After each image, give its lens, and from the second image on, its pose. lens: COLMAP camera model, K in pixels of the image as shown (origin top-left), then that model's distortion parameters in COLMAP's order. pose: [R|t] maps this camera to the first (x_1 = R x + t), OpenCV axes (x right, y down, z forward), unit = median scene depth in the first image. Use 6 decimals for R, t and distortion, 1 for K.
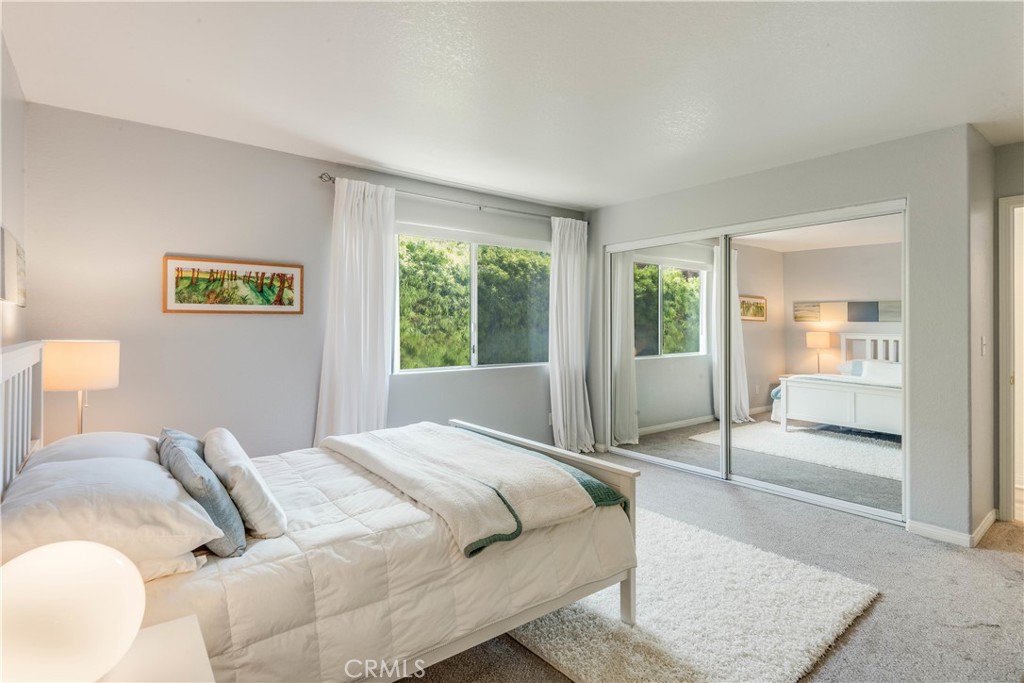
lens RADIAL K [[513.1, 0, 512.5], [0, 513.1, 329.9], [0, 0, 1]] dist [-0.001242, -0.000126]
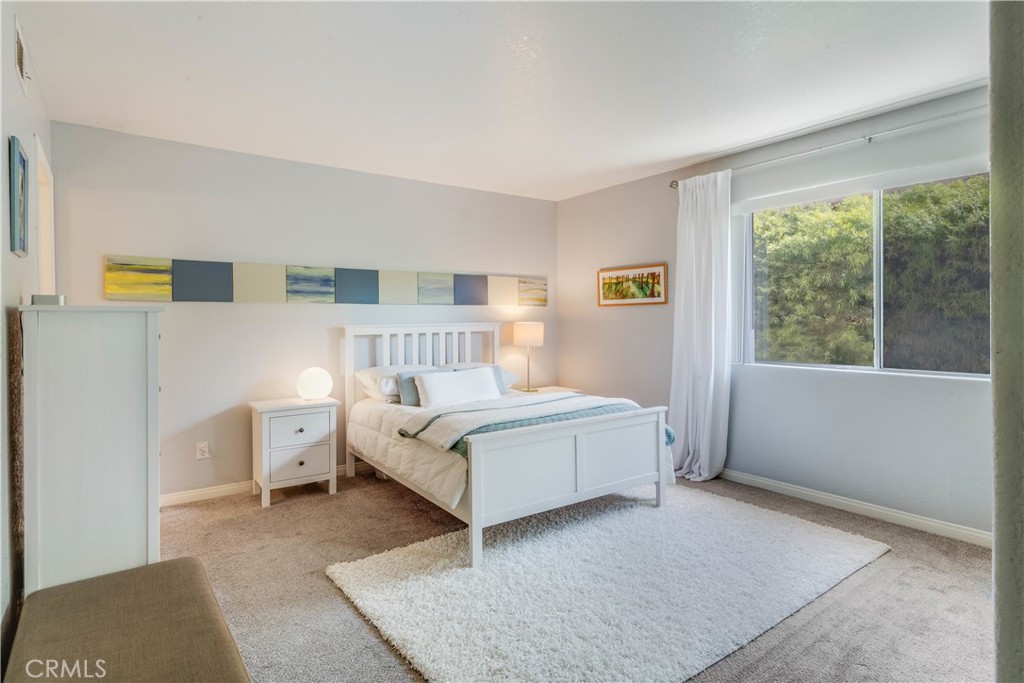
lens RADIAL K [[564.4, 0, 511.0], [0, 564.4, 329.8], [0, 0, 1]] dist [0.053317, -0.031019]
pose [[-0.051094, 0.028104, -0.998298, 0.978927], [0.011618, 0.999553, 0.027545, -0.011196], [0.998626, -0.010191, -0.051398, 0.732906]]
